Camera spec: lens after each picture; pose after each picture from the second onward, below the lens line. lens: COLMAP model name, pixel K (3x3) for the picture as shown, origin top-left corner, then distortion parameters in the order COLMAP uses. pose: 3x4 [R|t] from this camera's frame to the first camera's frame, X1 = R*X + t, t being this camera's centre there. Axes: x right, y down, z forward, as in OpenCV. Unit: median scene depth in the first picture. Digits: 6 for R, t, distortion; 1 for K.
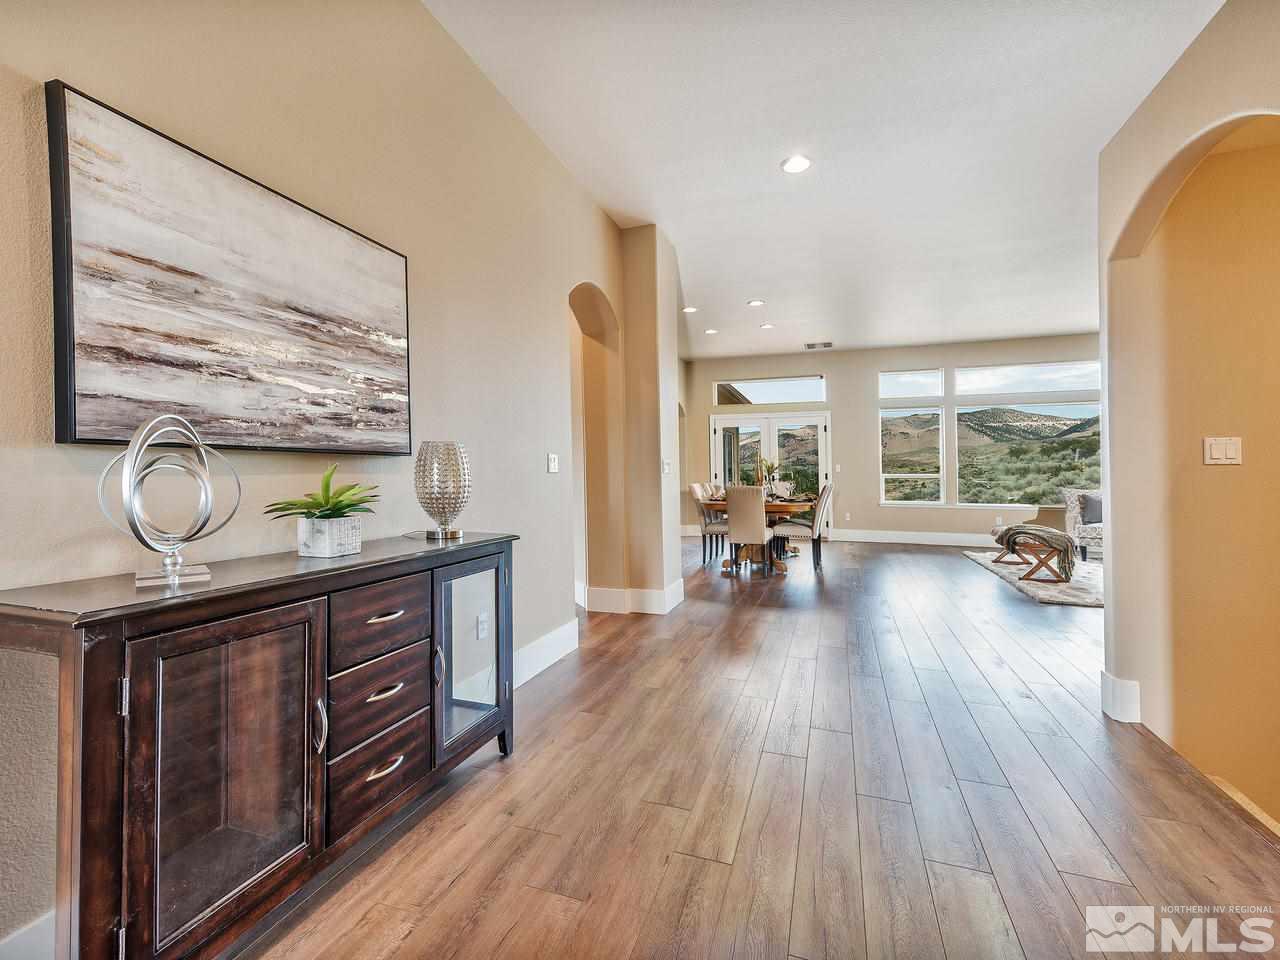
lens RADIAL K [[567.6, 0, 639.3], [0, 567.6, 450.8], [0, 0, 1]] dist [0.026553, -0.000177]
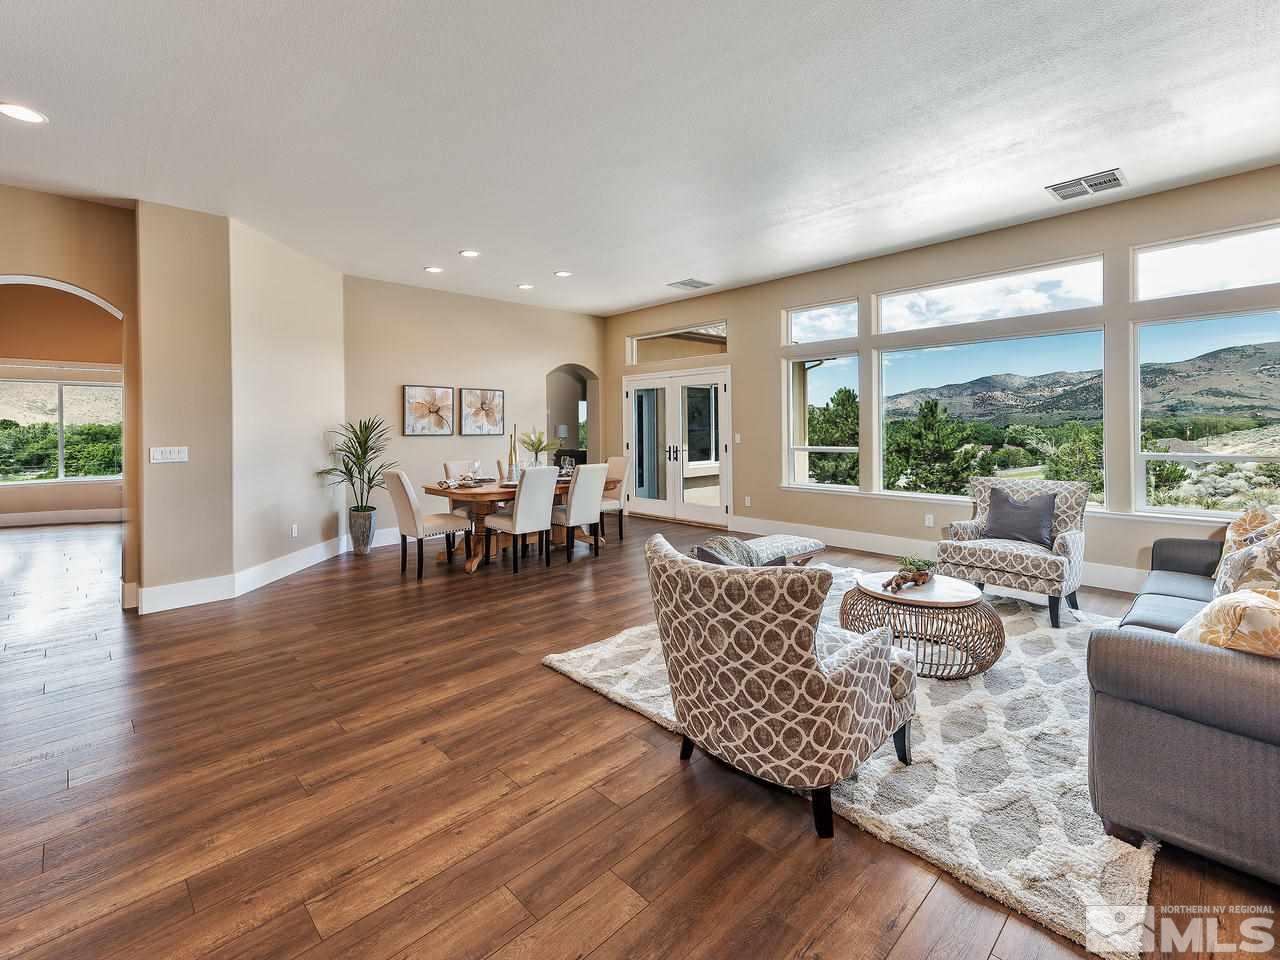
lens RADIAL K [[567.6, 0, 639.3], [0, 567.6, 450.8], [0, 0, 1]] dist [0.026553, -0.000177]
pose [[0.883974, 0.018218, -0.467180, 0.619913], [0.022933, 0.996348, 0.082245, -0.020420], [0.466973, -0.083417, 0.880328, 0.242472]]
